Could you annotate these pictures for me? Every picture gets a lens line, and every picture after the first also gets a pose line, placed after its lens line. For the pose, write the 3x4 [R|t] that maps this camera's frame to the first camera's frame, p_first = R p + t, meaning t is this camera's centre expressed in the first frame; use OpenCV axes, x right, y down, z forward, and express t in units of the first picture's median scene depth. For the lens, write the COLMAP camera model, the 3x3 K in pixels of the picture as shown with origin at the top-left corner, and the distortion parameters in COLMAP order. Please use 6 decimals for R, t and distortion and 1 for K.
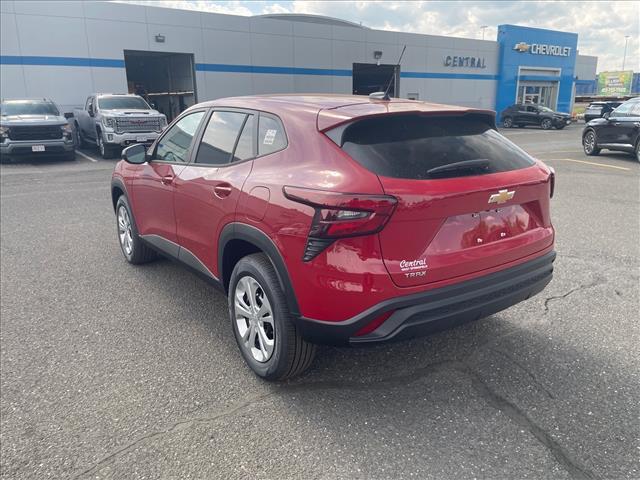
lens RADIAL K [[485.1, 0, 324.5], [0, 485.1, 237.2], [0, 0, 1]] dist [0.086280, -0.110982]
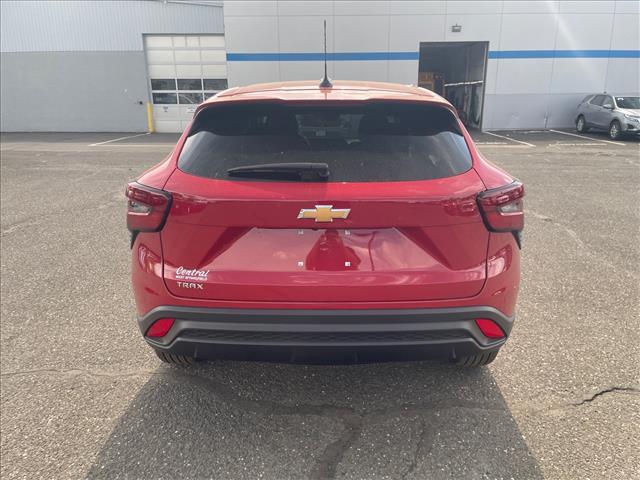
lens RADIAL K [[485.1, 0, 324.5], [0, 485.1, 237.2], [0, 0, 1]] dist [0.086280, -0.110982]
pose [[0.808308, 0.165901, -0.564903, 0.566781], [-0.155530, 0.985563, 0.066896, -0.069345], [0.567846, 0.033787, 0.822441, 0.267245]]
